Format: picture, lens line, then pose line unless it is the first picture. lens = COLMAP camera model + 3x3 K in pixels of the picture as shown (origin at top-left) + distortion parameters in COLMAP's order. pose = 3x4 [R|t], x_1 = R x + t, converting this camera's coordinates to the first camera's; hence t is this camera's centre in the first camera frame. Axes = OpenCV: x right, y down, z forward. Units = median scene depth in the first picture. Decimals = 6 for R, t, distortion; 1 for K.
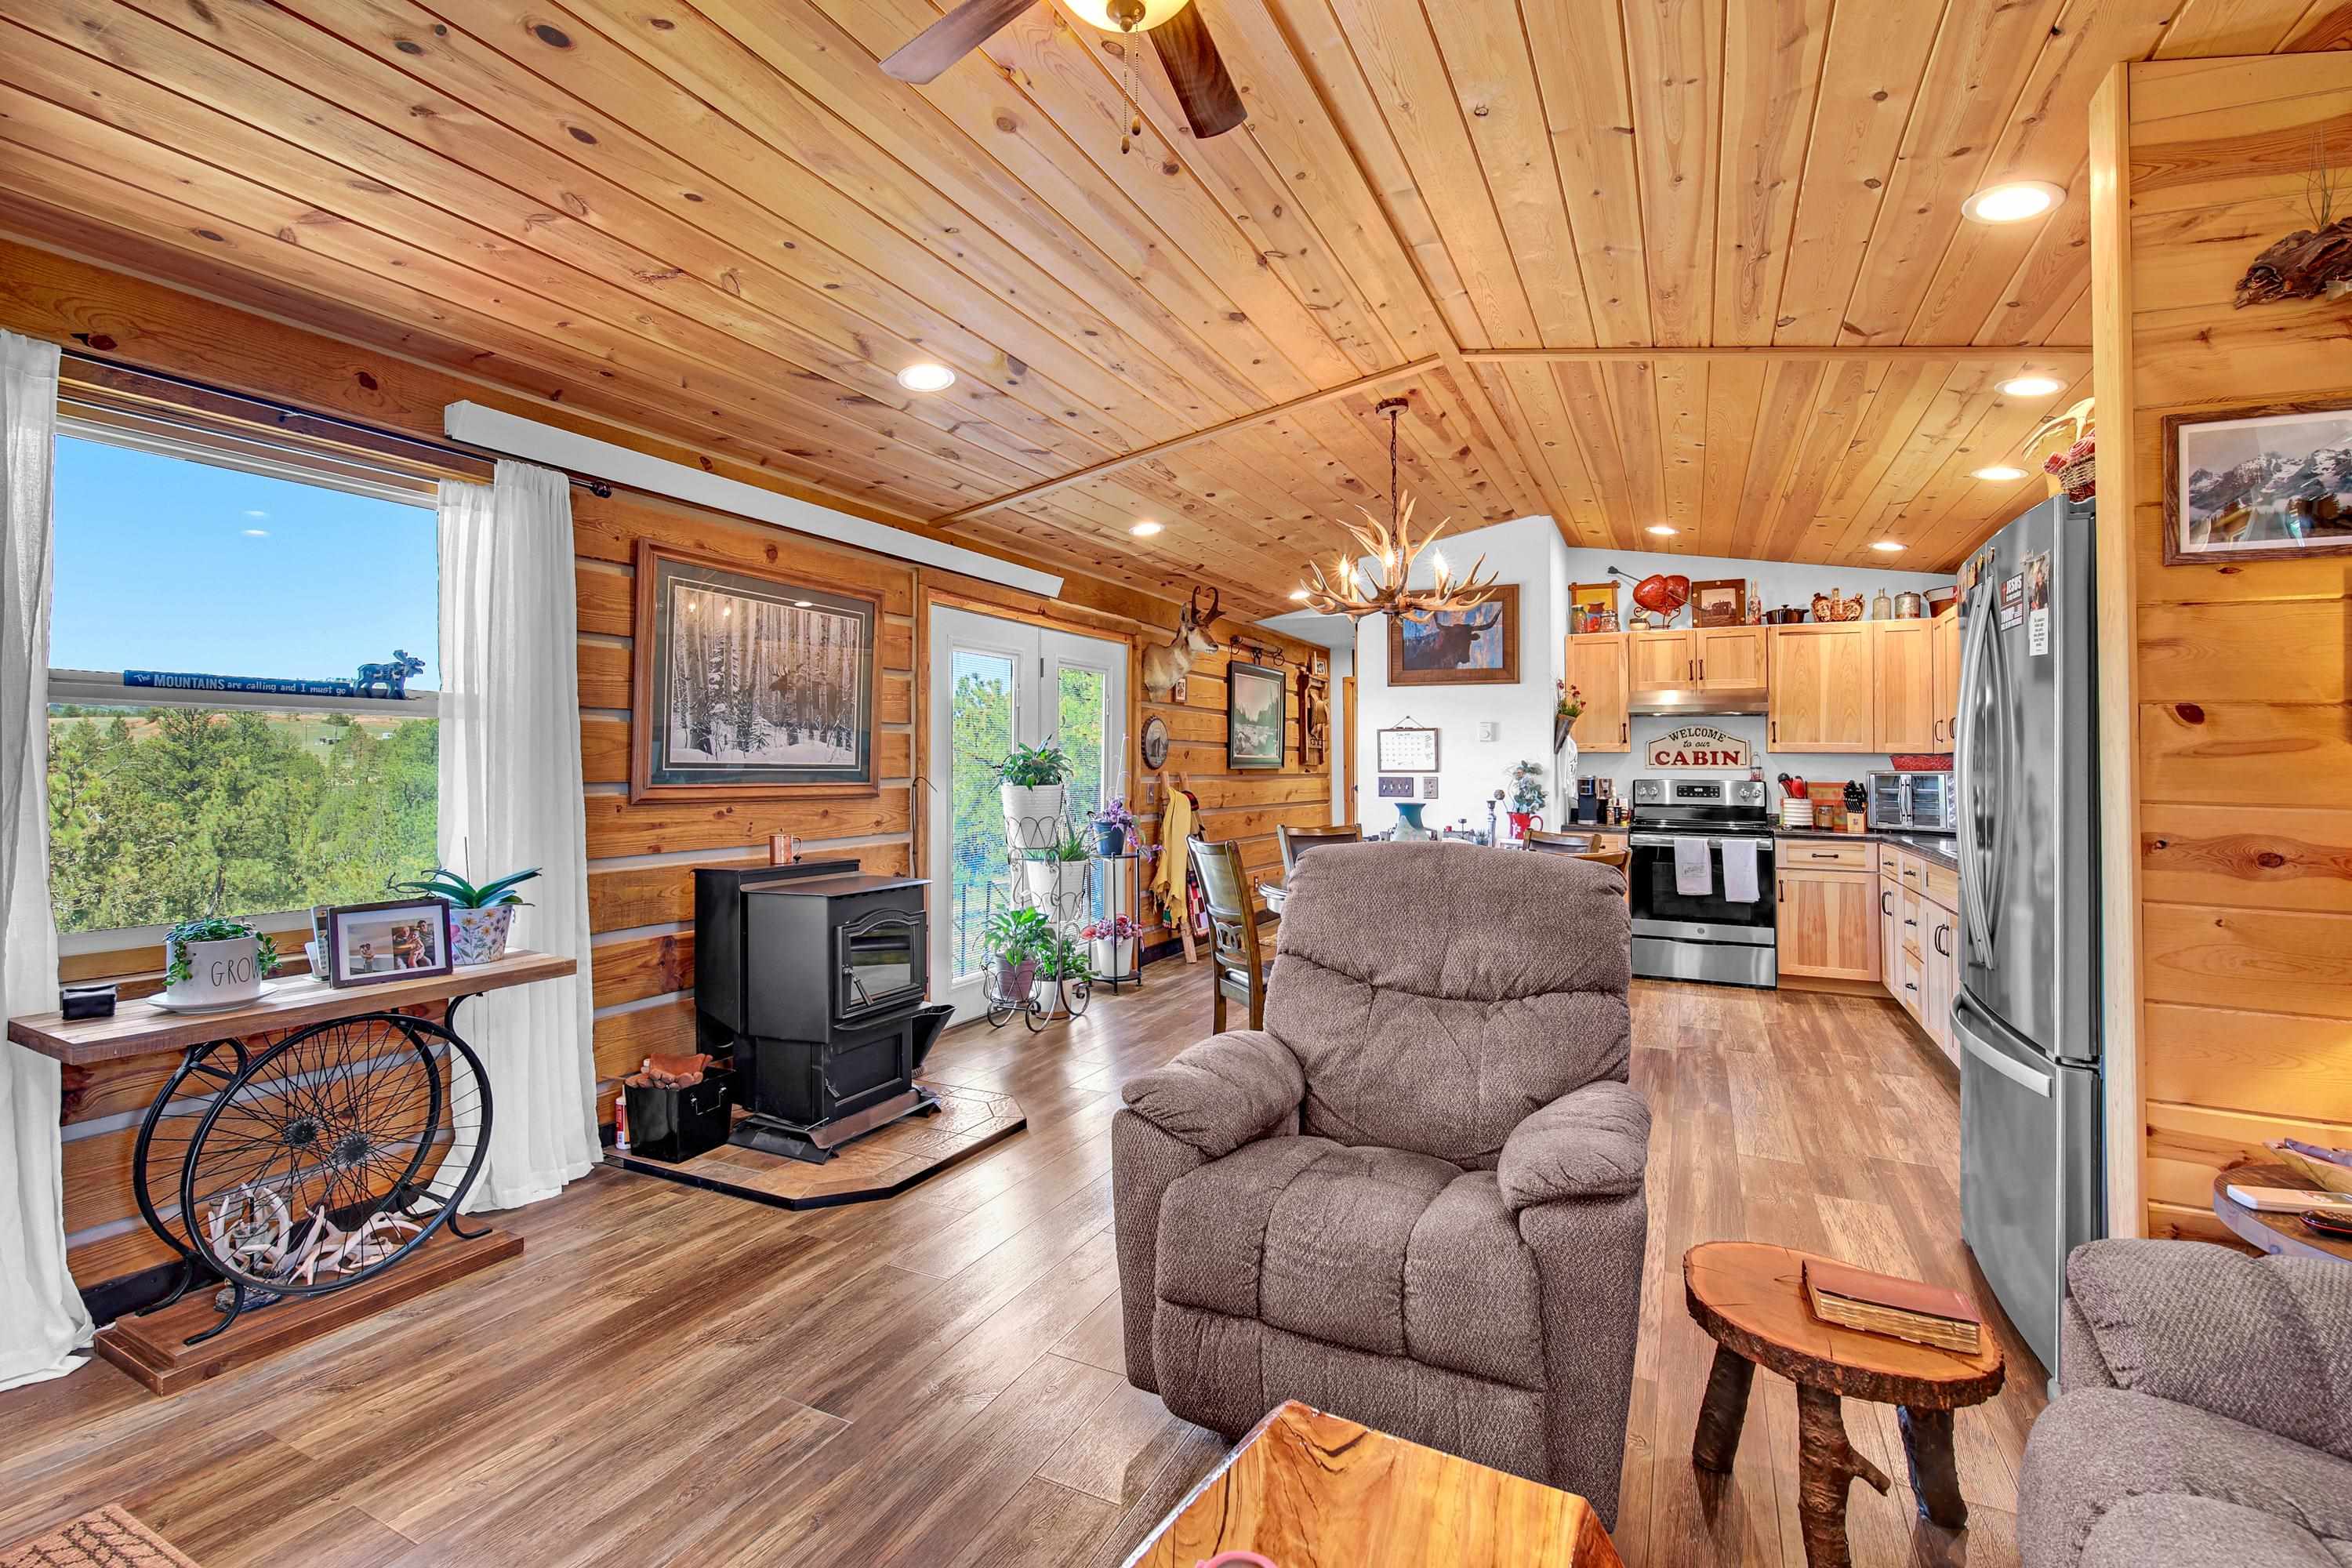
lens RADIAL K [[1034.6, 0, 1165.6], [0, 1034.6, 746.0], [0, 0, 1]] dist [-0.007279, -0.007368]
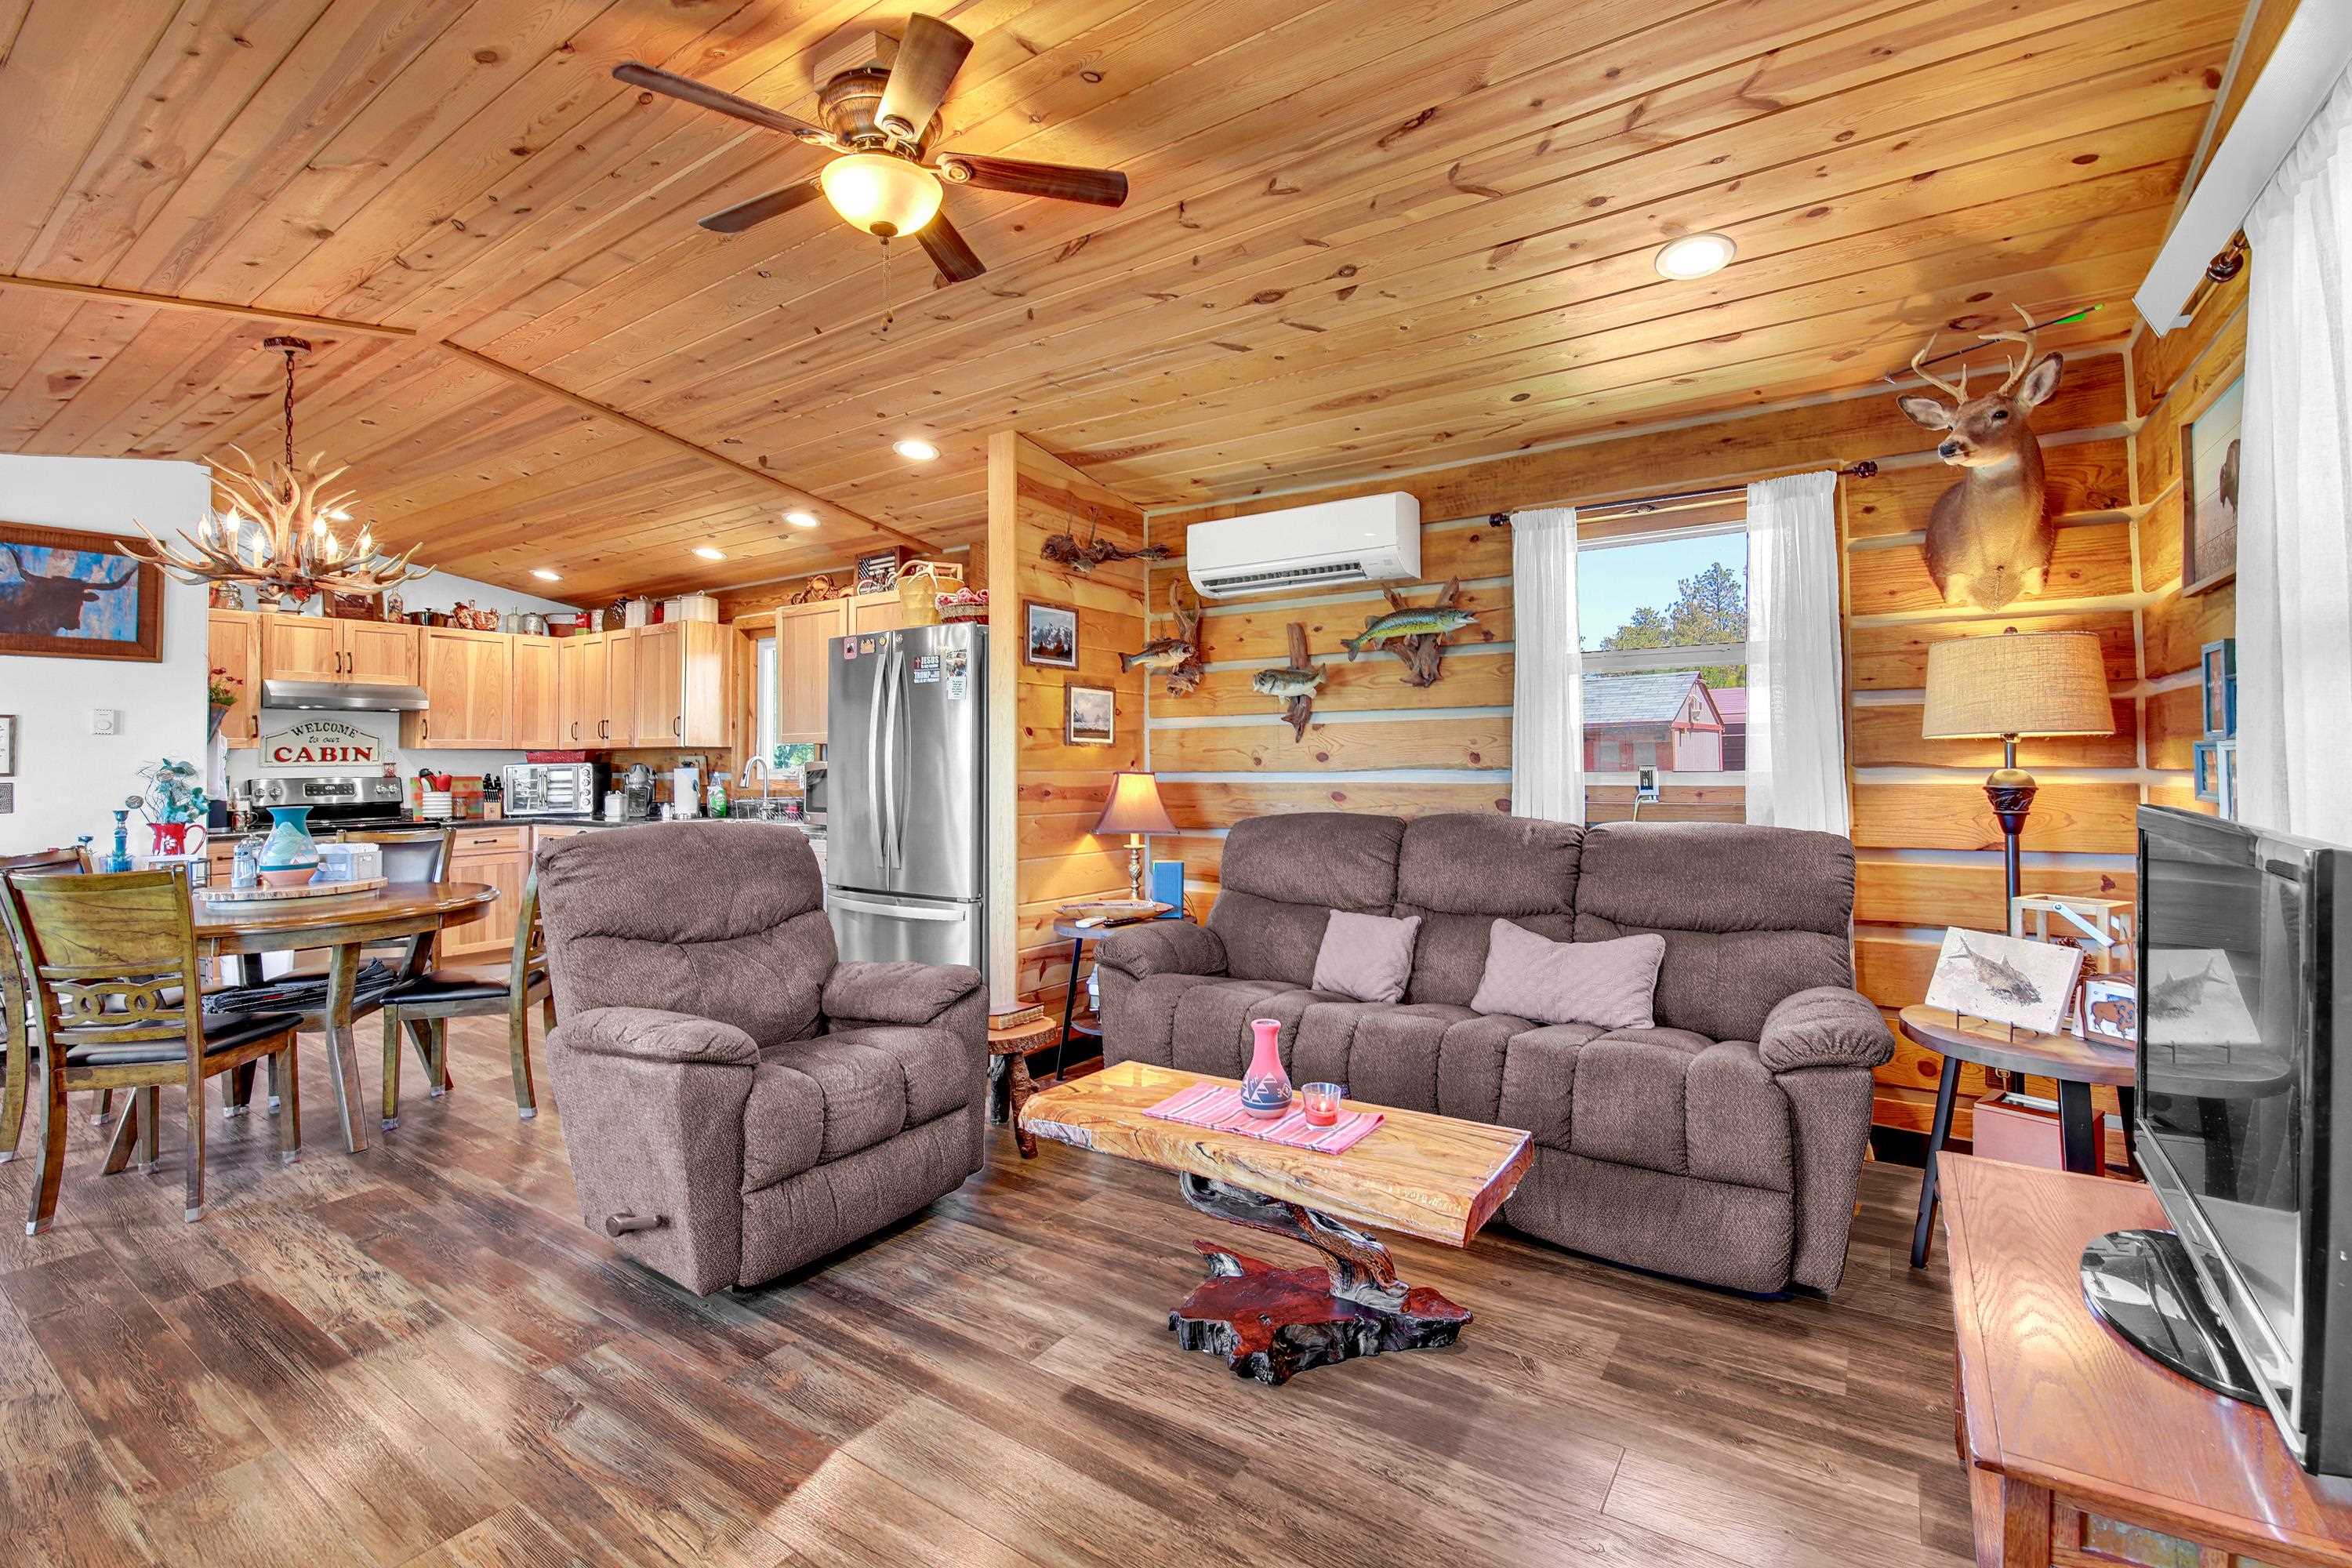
lens RADIAL K [[1034.6, 0, 1197.5], [0, 1034.6, 726.7], [0, 0, 1]] dist [-0.007279, -0.007368]
pose [[0.109498, 0.021342, 0.993758, -0.377005], [-0.005933, 0.999766, -0.020818, 0.001259], [-0.993969, -0.003616, 0.109599, 0.111024]]
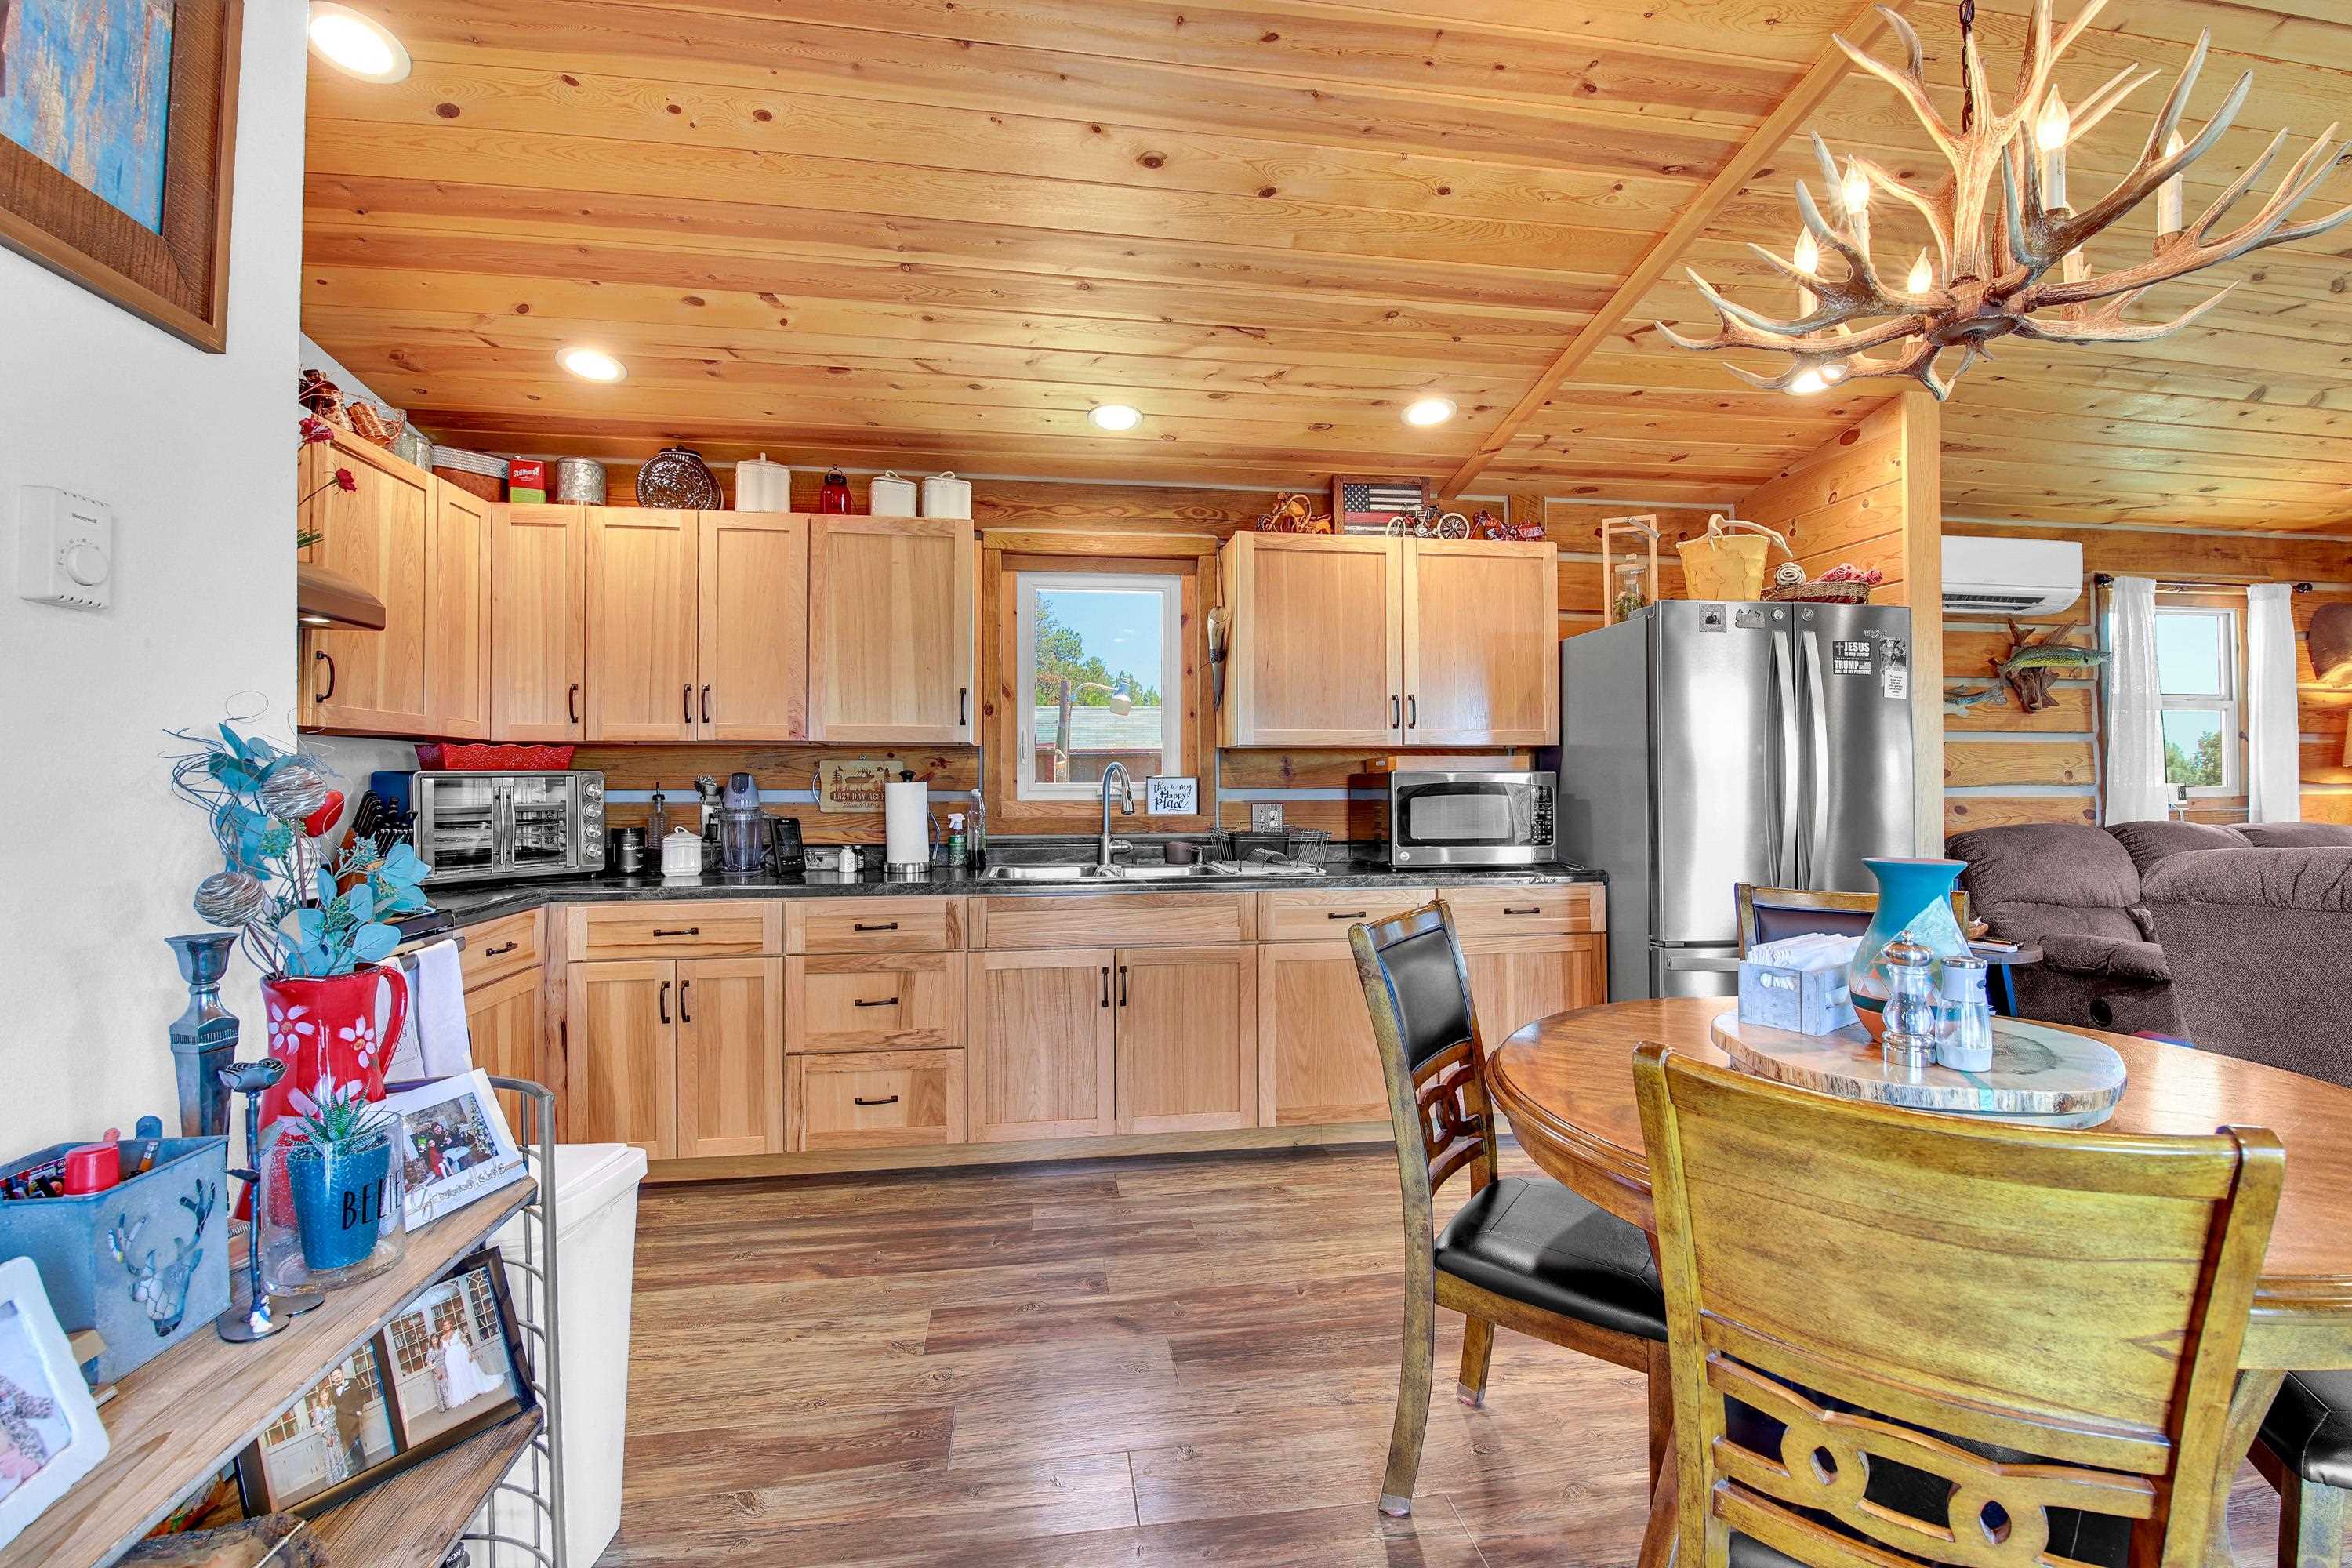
lens RADIAL K [[1034.6, 0, 1186.9], [0, 1034.6, 768.7], [0, 0, 1]] dist [-0.007279, -0.007368]
pose [[-0.588439, 0.001111, 0.808541, 0.065189], [-0.017351, 0.999751, -0.014001, 0.023761], [-0.808355, -0.022268, -0.588274, 1.011108]]
